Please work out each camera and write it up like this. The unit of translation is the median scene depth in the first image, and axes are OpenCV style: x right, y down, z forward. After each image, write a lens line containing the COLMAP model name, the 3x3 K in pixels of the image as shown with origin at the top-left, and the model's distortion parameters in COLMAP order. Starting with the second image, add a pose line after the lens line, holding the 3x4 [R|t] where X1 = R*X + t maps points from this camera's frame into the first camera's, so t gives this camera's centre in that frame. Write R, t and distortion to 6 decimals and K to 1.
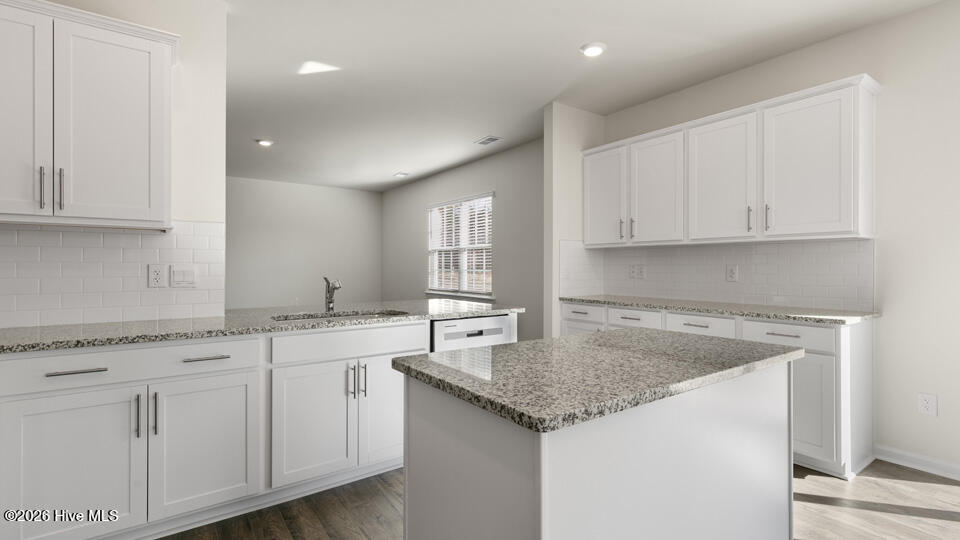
lens RADIAL K [[438.8, 0, 475.9], [0, 438.8, 258.9], [0, 0, 1]] dist [0.001338, -0.000141]
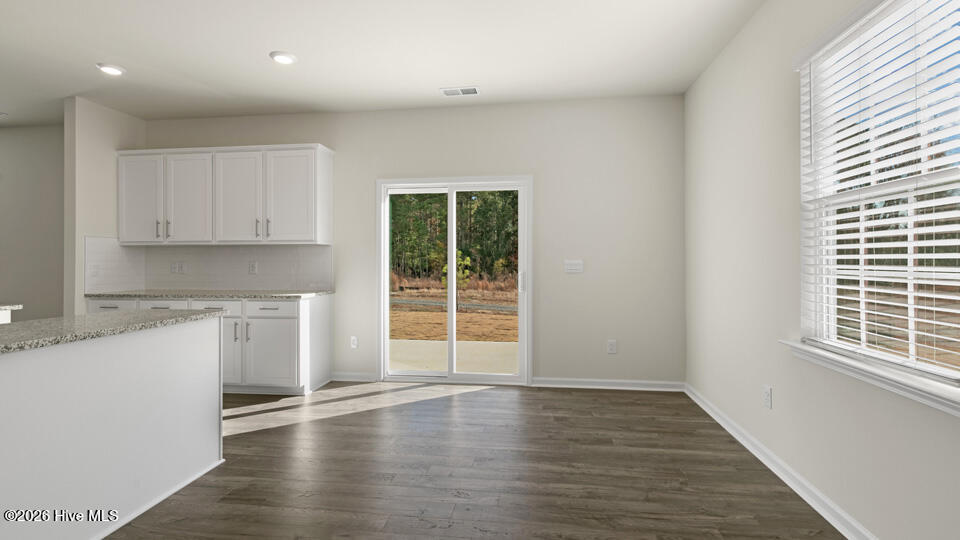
lens RADIAL K [[438.8, 0, 475.9], [0, 438.8, 258.9], [0, 0, 1]] dist [0.001338, -0.000141]
pose [[0.669492, 0.002320, 0.742816, 0.052005], [-0.008903, 0.999948, 0.004901, -0.006184], [-0.742766, -0.009894, 0.669478, -0.388077]]
